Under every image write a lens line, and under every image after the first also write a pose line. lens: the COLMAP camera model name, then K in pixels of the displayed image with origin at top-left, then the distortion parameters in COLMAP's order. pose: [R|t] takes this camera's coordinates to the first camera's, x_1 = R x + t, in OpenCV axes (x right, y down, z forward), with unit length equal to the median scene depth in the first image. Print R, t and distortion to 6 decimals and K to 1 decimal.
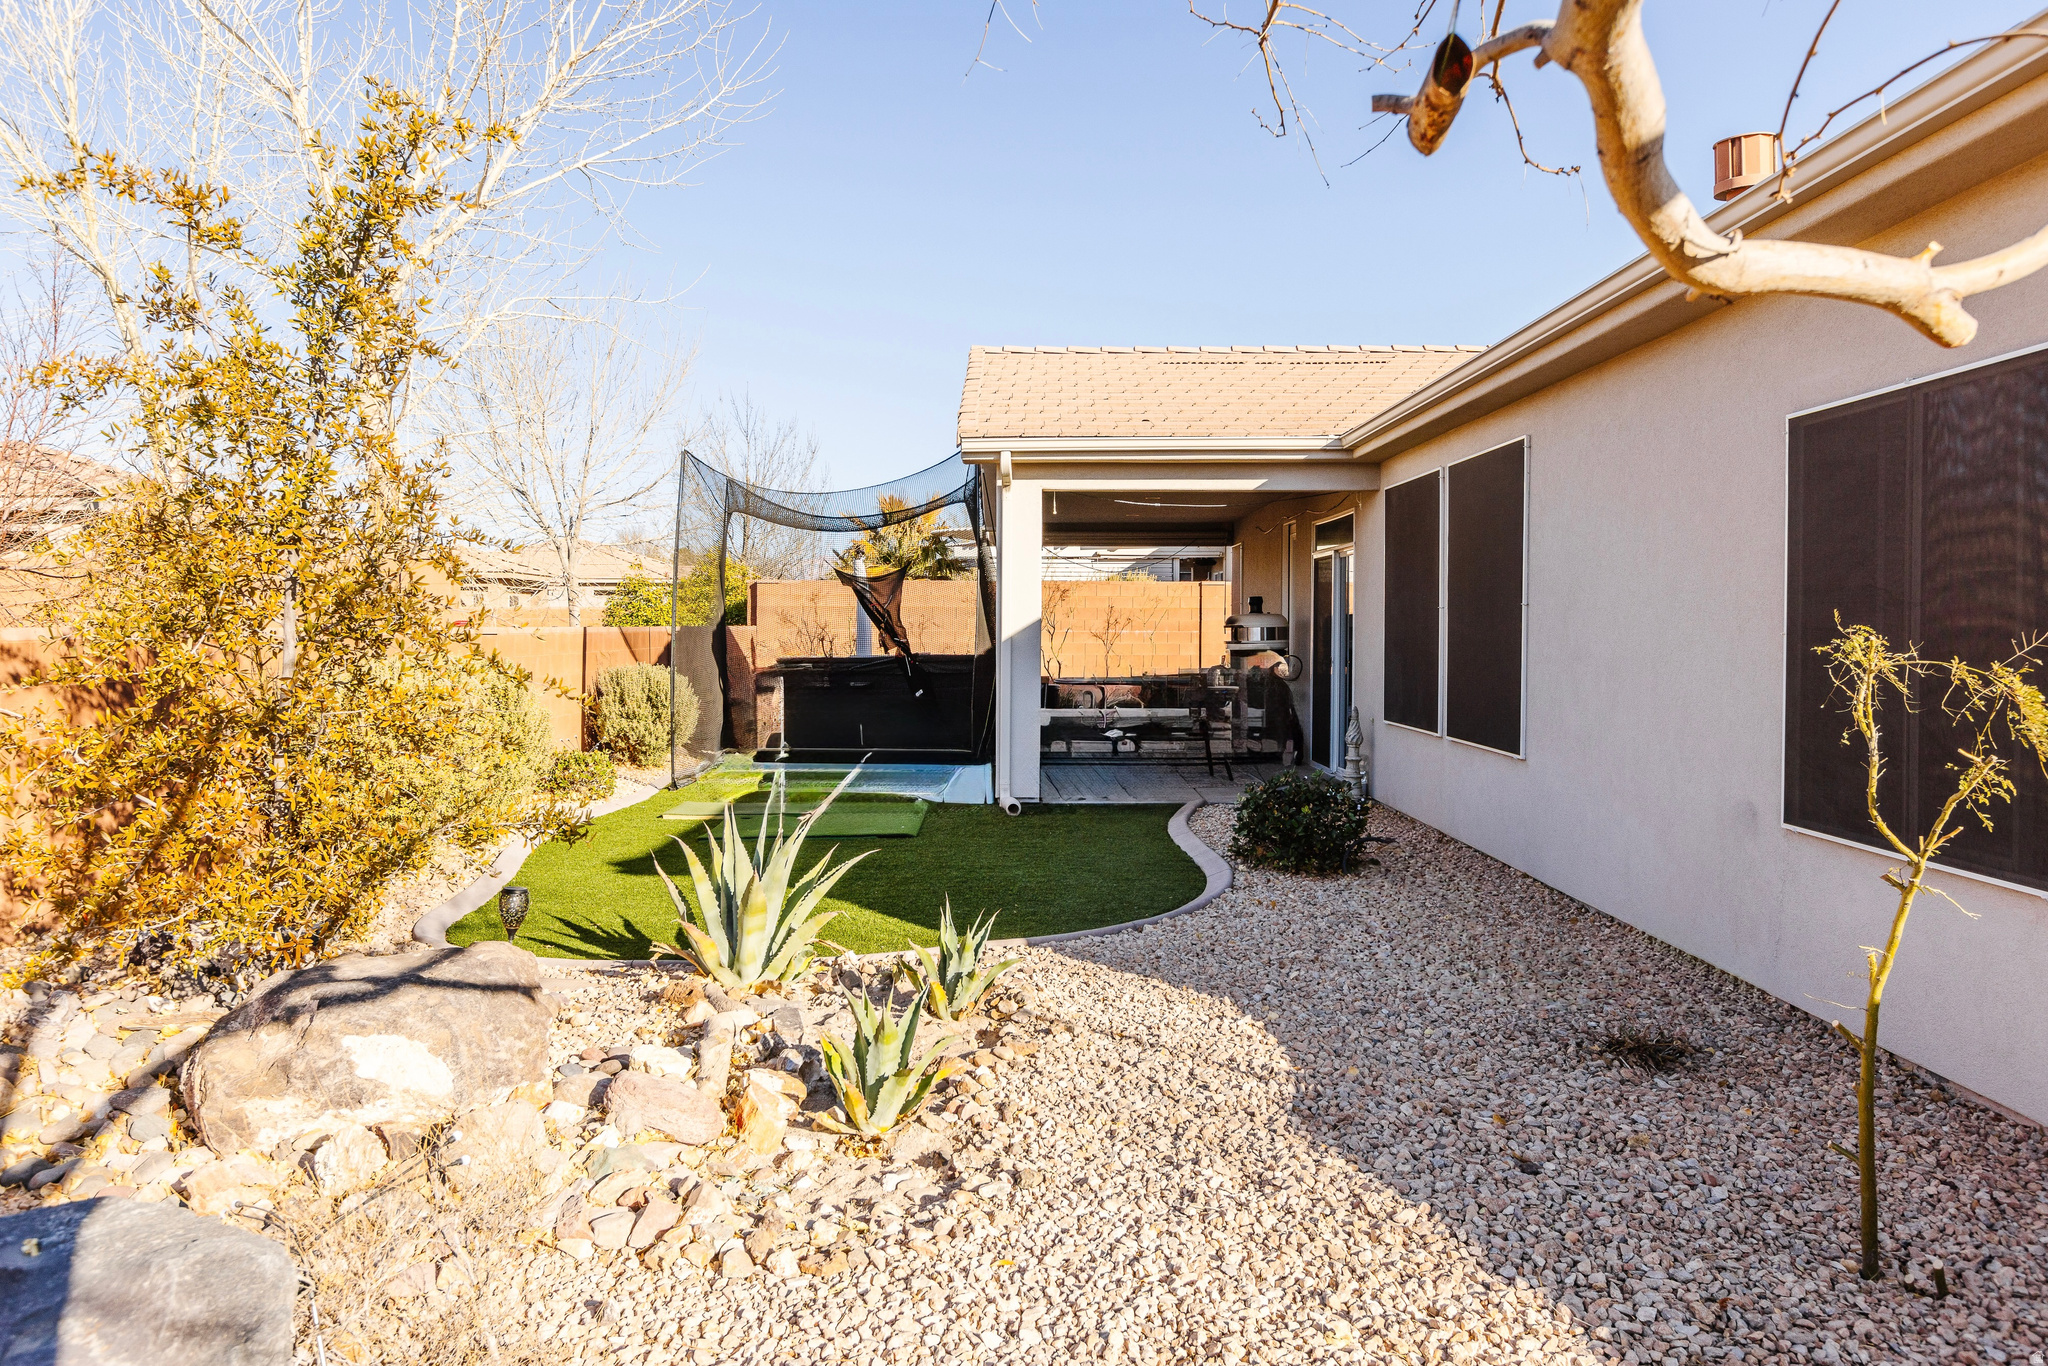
lens RADIAL K [[1470.8, 0, 1021.4], [0, 1470.8, 680.7], [0, 0, 1]] dist [-0.006745, 0.000034]
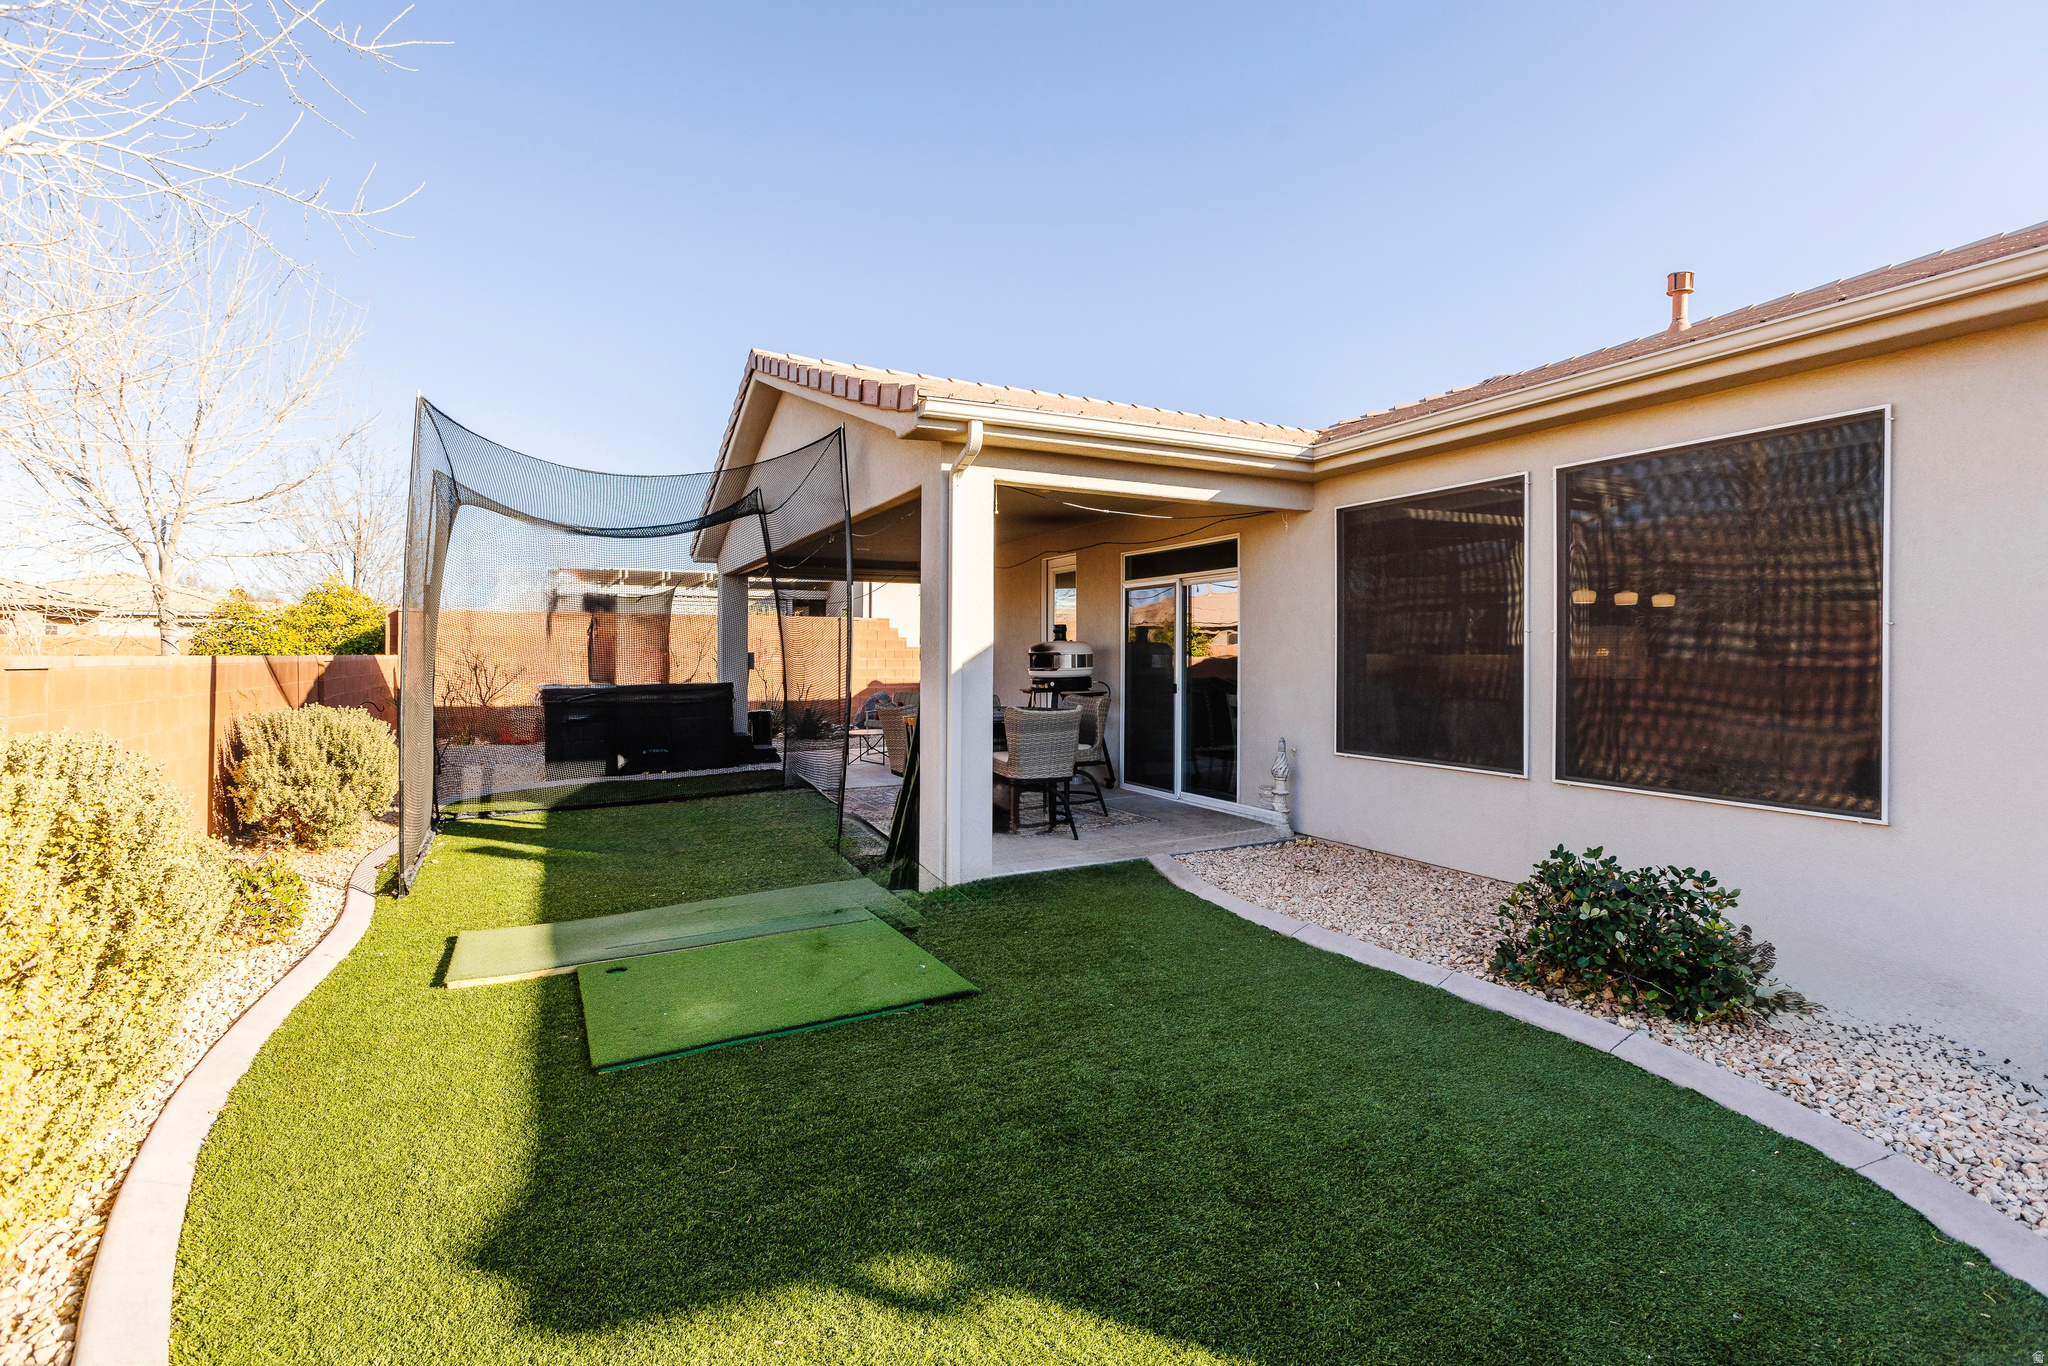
lens RADIAL K [[950.9, 0, 1032.6], [0, 950.9, 663.8], [0, 0, 1]] dist [0.003083, -0.001147]
pose [[0.890310, -0.007759, 0.455288, -0.158822], [0.019619, 0.999580, -0.021329, -0.016140], [-0.454931, 0.027922, 0.890089, 0.424552]]
